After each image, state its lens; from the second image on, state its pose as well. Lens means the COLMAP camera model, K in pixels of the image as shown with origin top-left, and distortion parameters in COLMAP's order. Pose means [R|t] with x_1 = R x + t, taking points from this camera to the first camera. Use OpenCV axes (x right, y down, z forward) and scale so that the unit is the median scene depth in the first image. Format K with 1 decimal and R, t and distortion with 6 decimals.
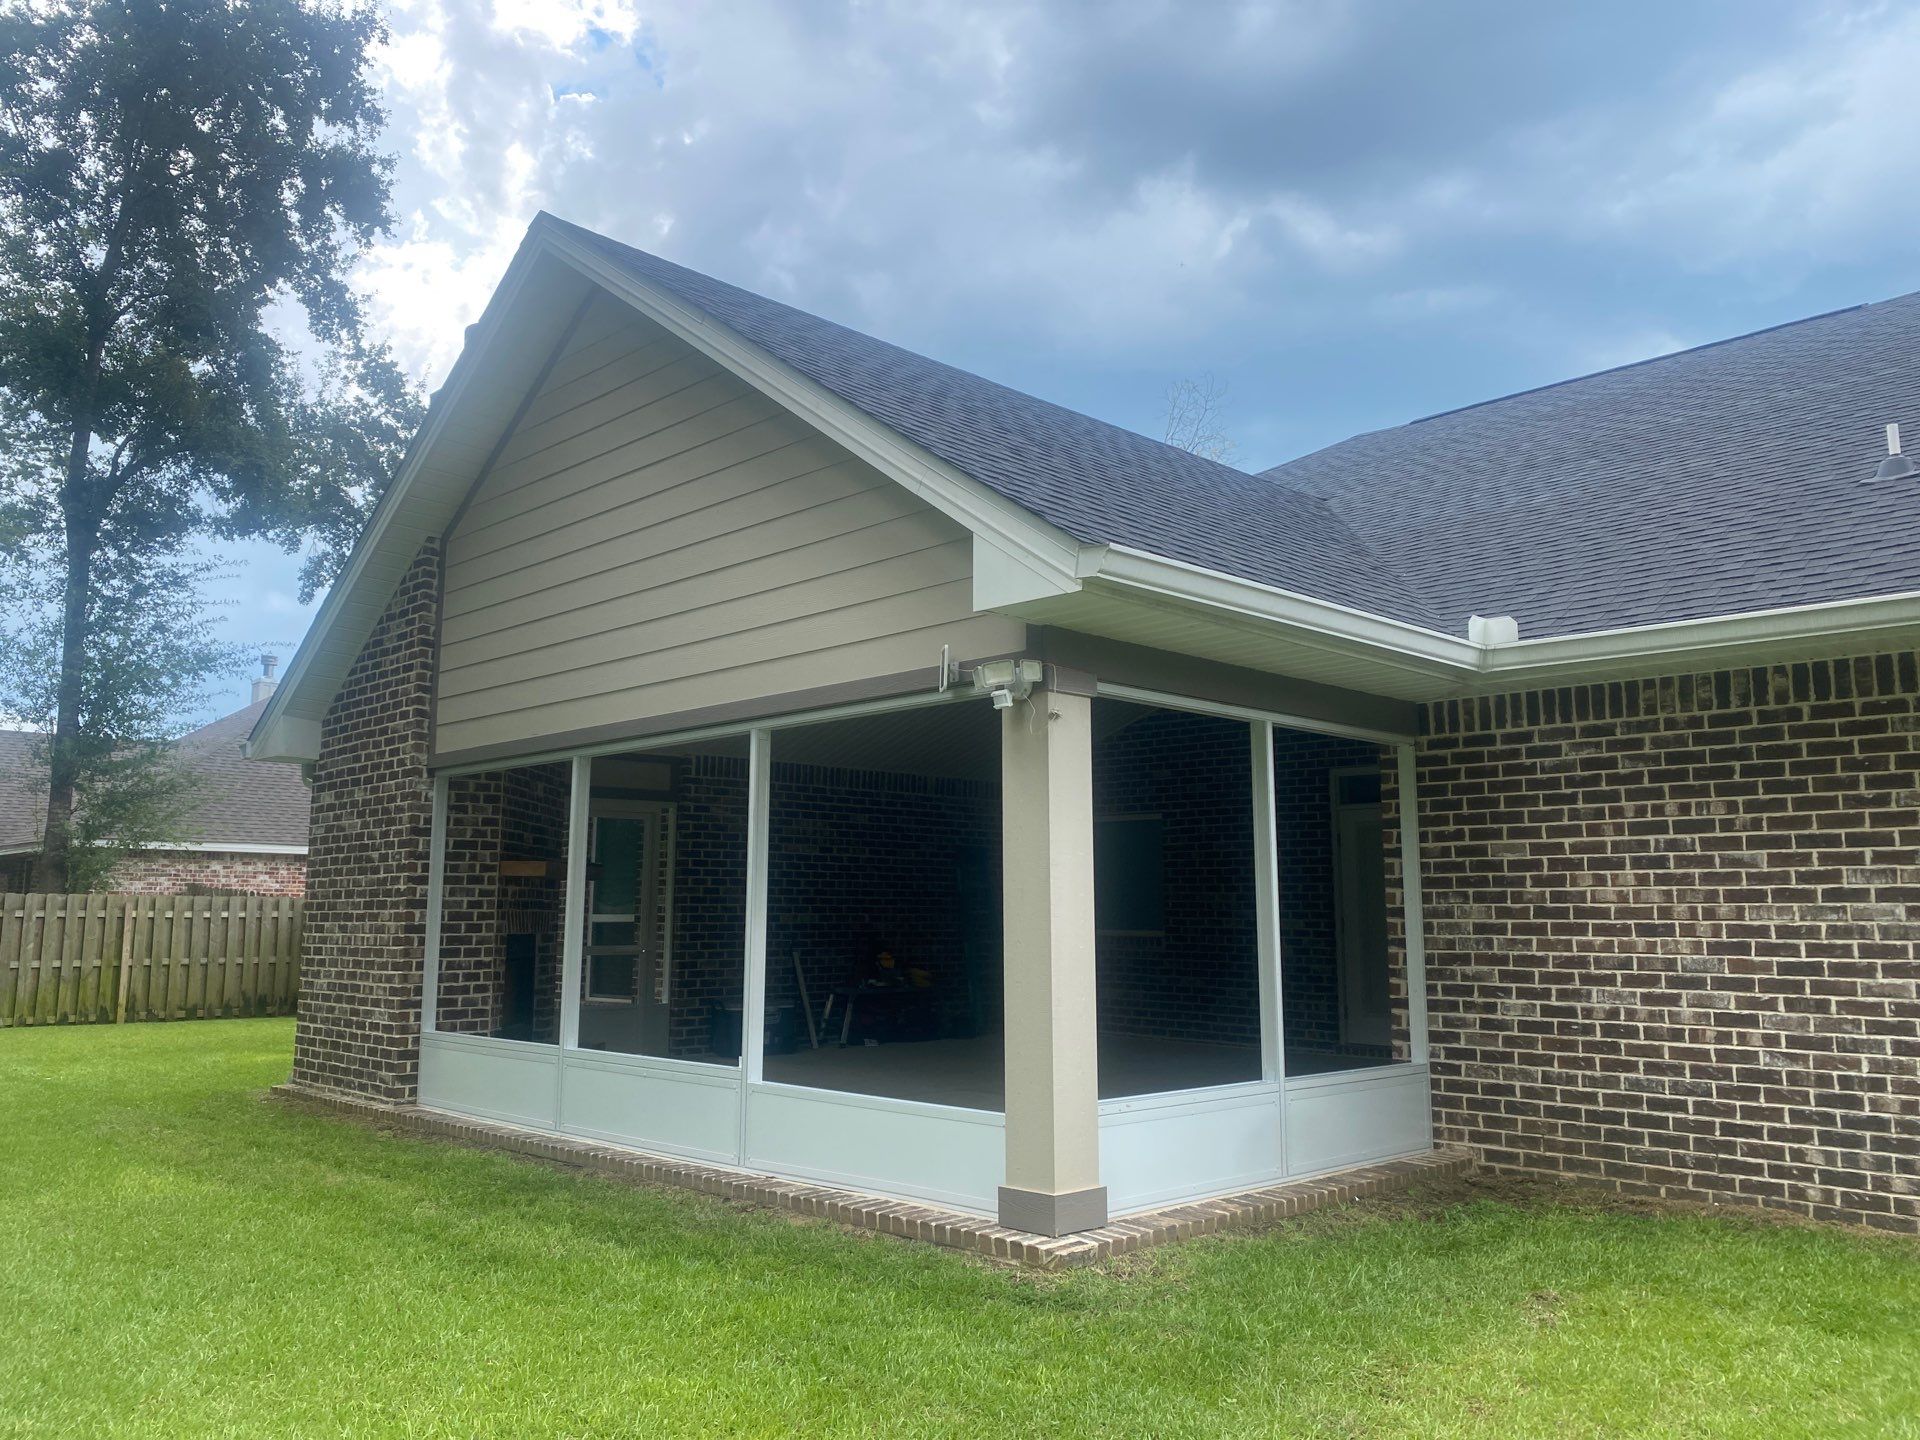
lens RADIAL K [[1495.2, 0, 948.1], [0, 1495.2, 700.8], [0, 0, 1]] dist [0.013277, 0.000810]
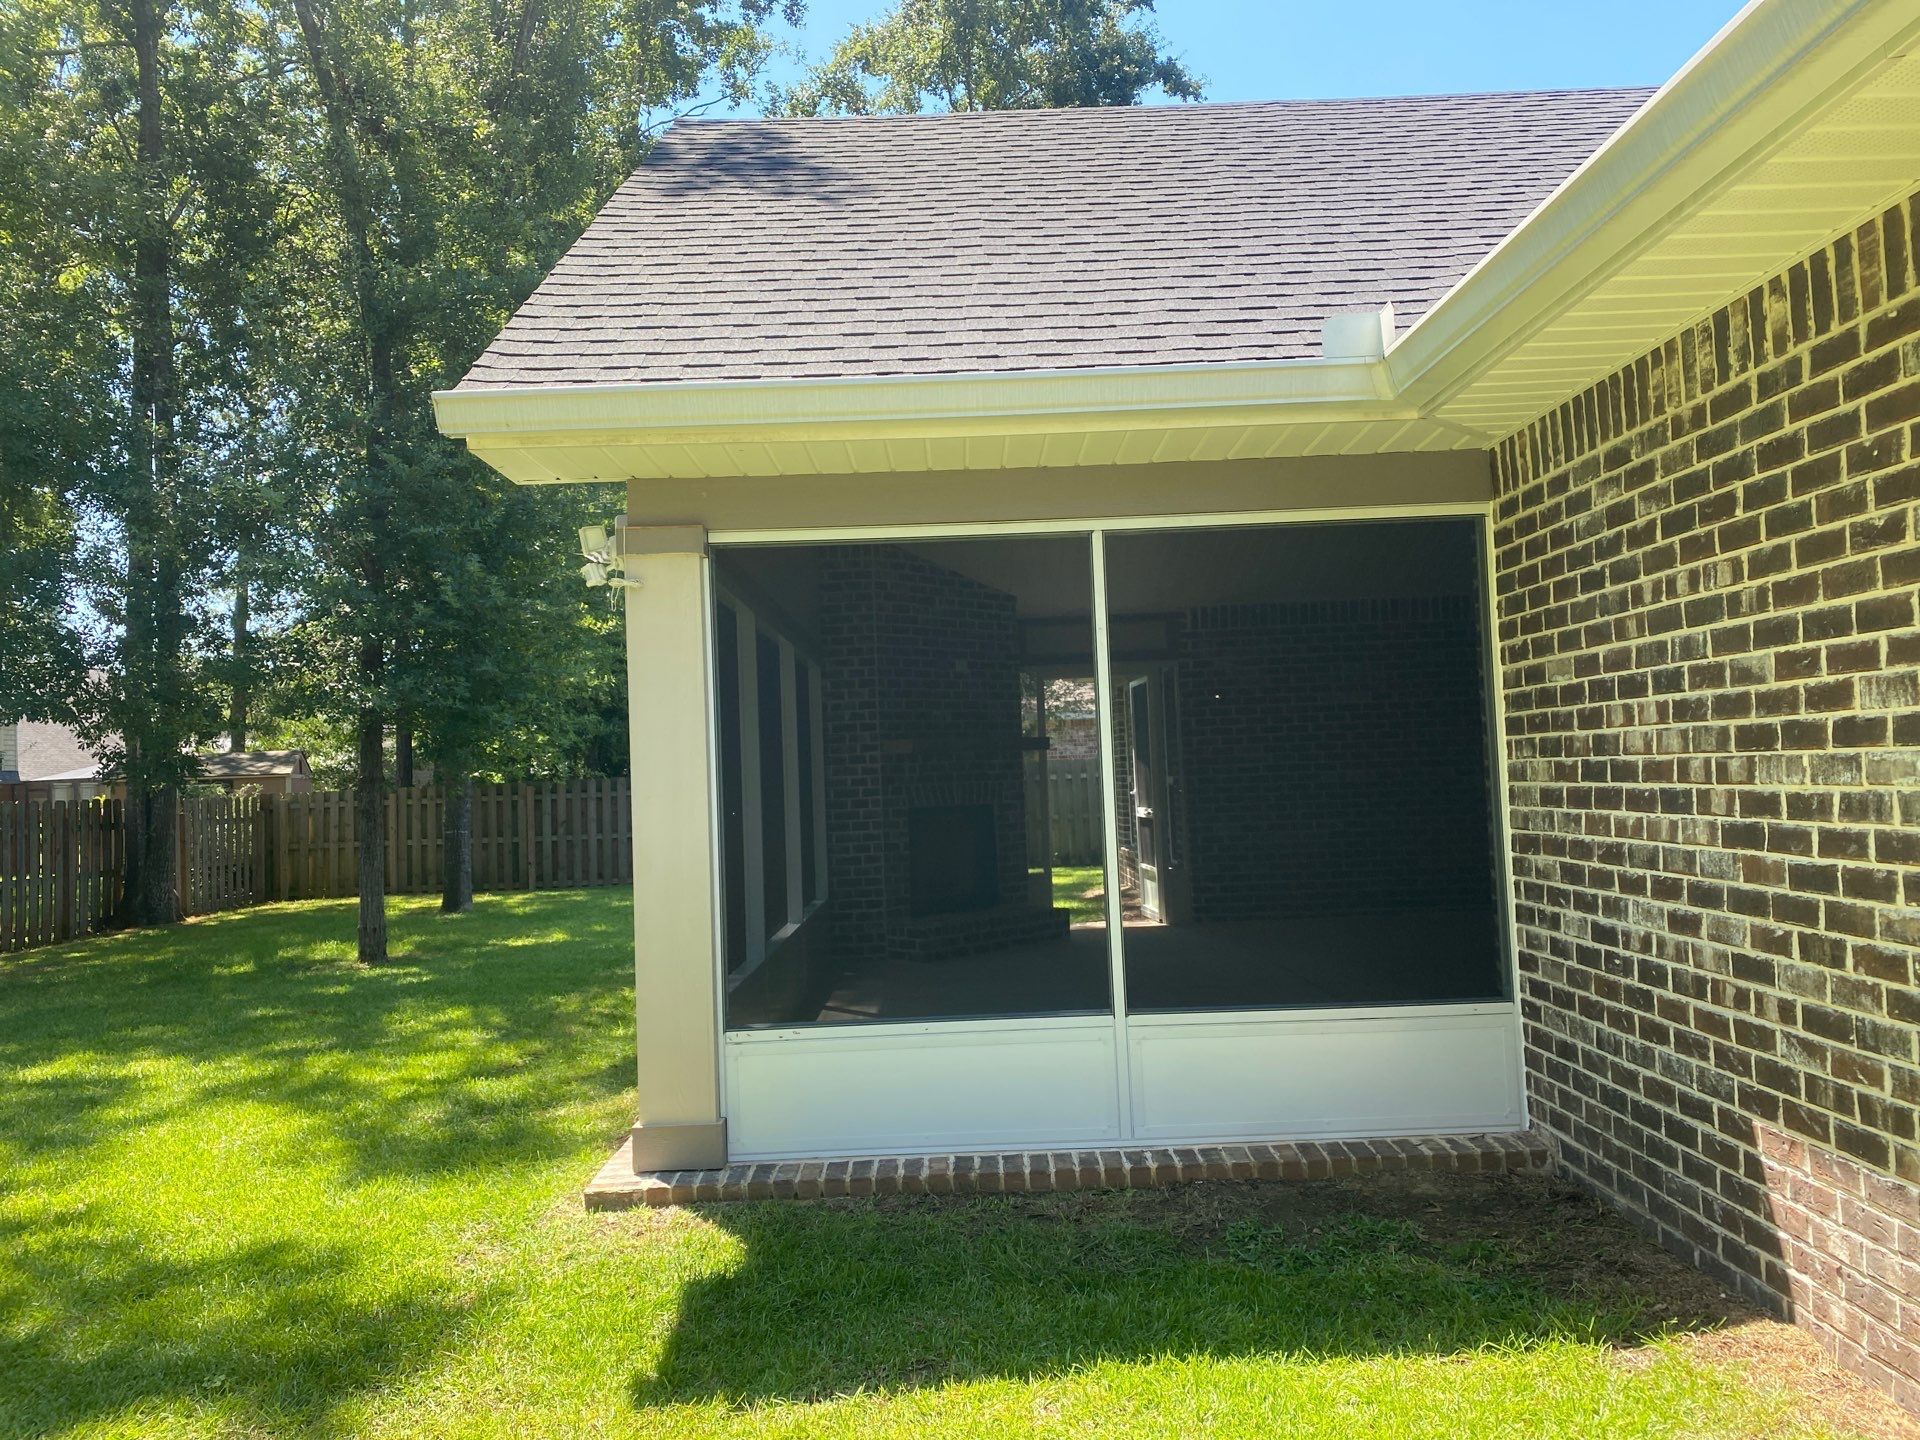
lens RADIAL K [[1467.1, 0, 964.0], [0, 1467.1, 708.1], [0, 0, 1]] dist [0.013179, -0.007837]
pose [[0.723244, -0.063141, -0.687700, 0.646308], [0.139644, 0.988612, 0.056092, 0.049675], [0.676327, -0.136601, 0.723825, 0.419073]]
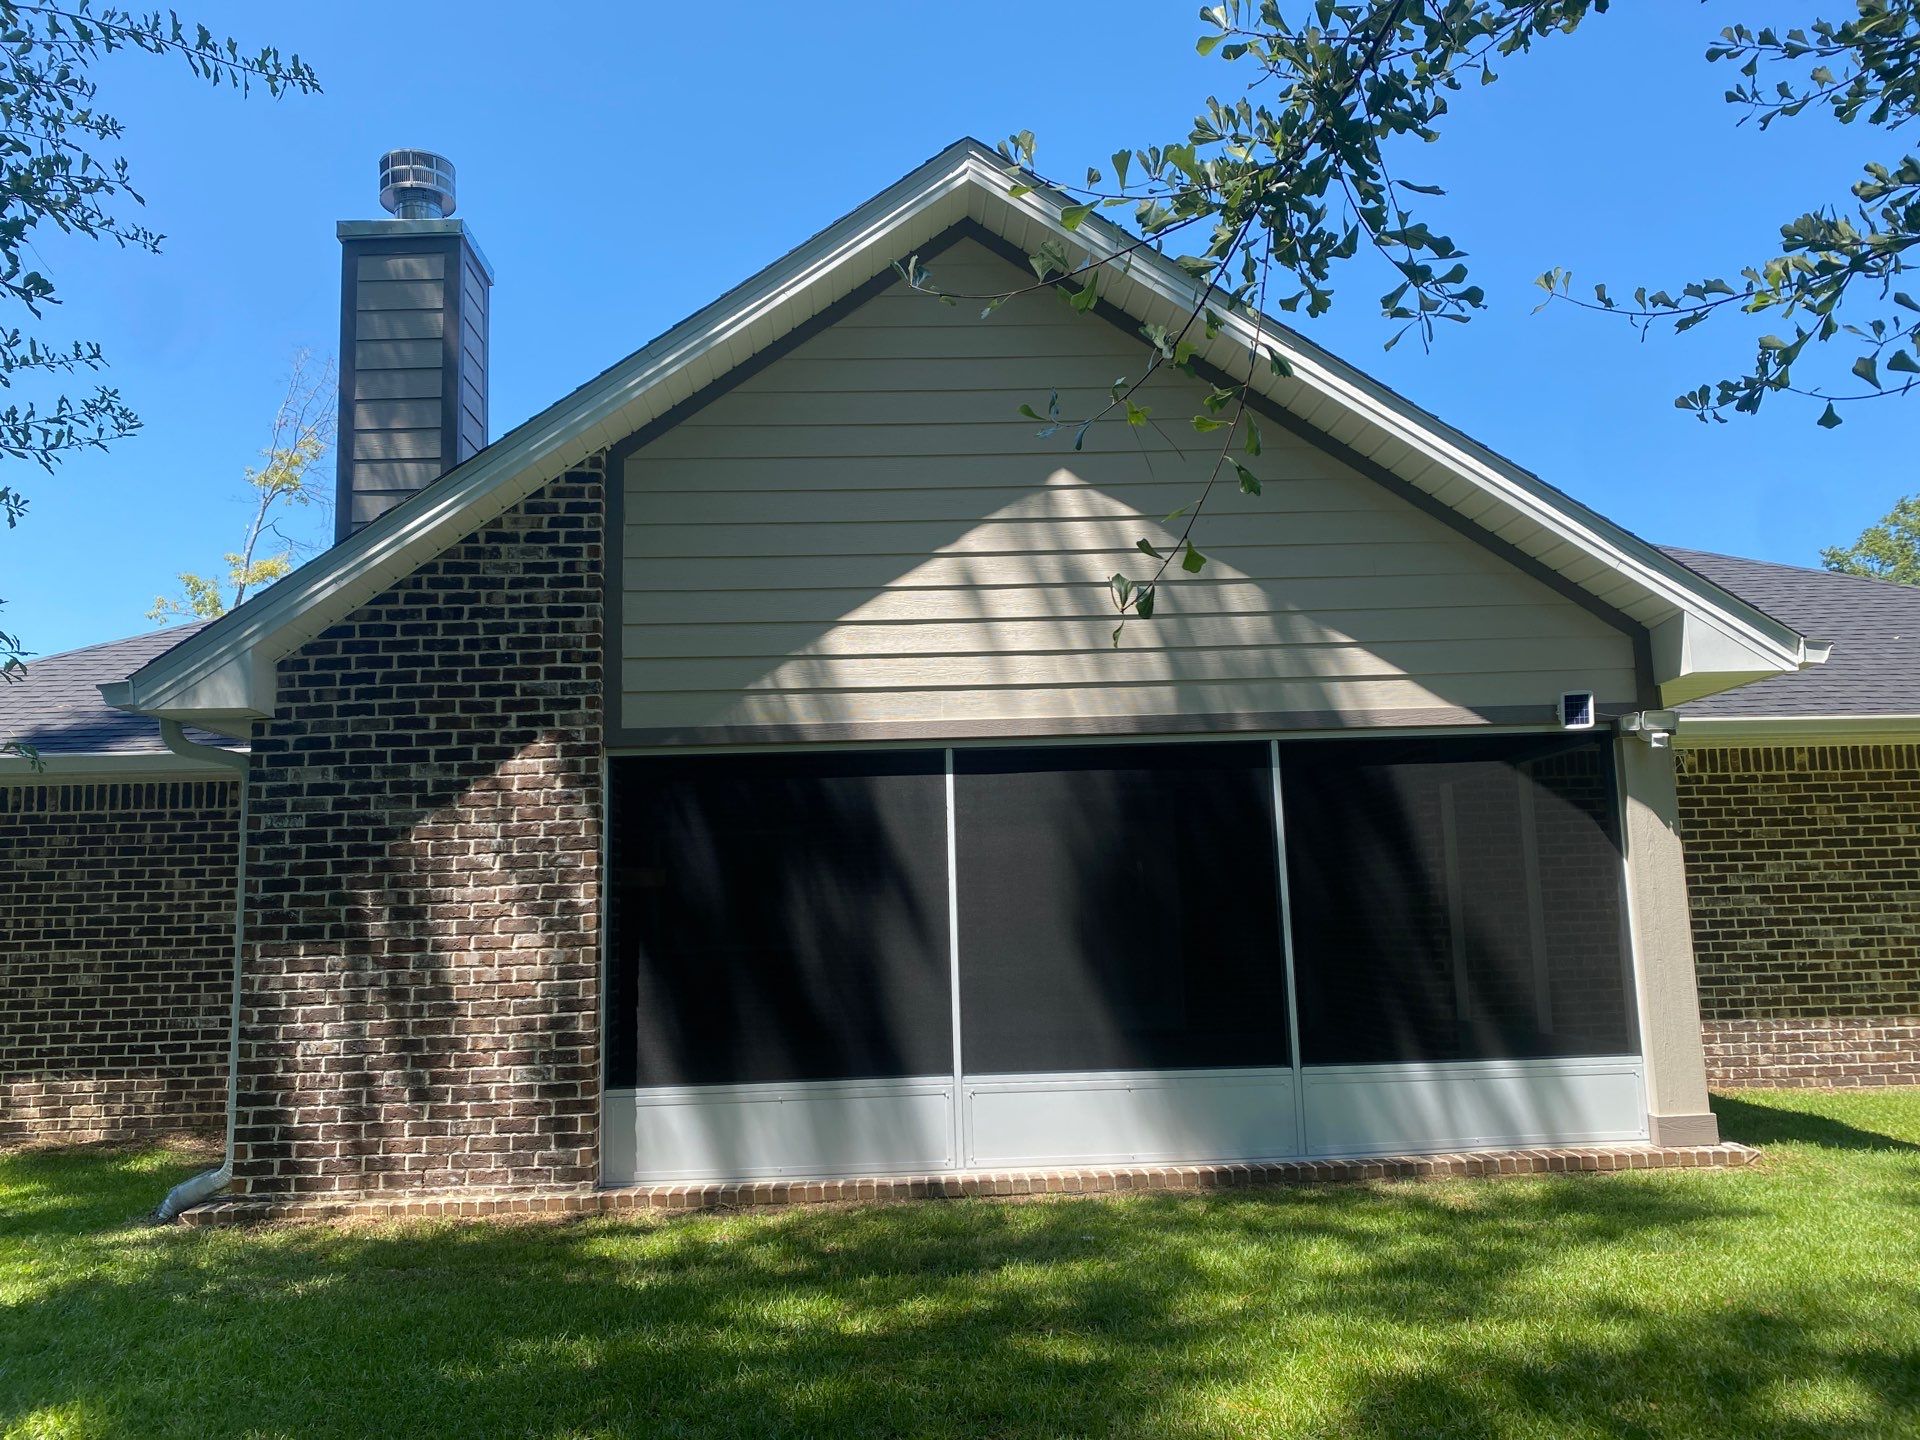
lens RADIAL K [[1467.1, 0, 964.0], [0, 1467.1, 708.1], [0, 0, 1]] dist [0.013179, -0.007837]
pose [[0.665715, 0.087149, 0.741100, -1.077923], [-0.077962, 0.995844, -0.047074, 0.064288], [-0.742122, -0.026439, 0.669743, 0.490483]]
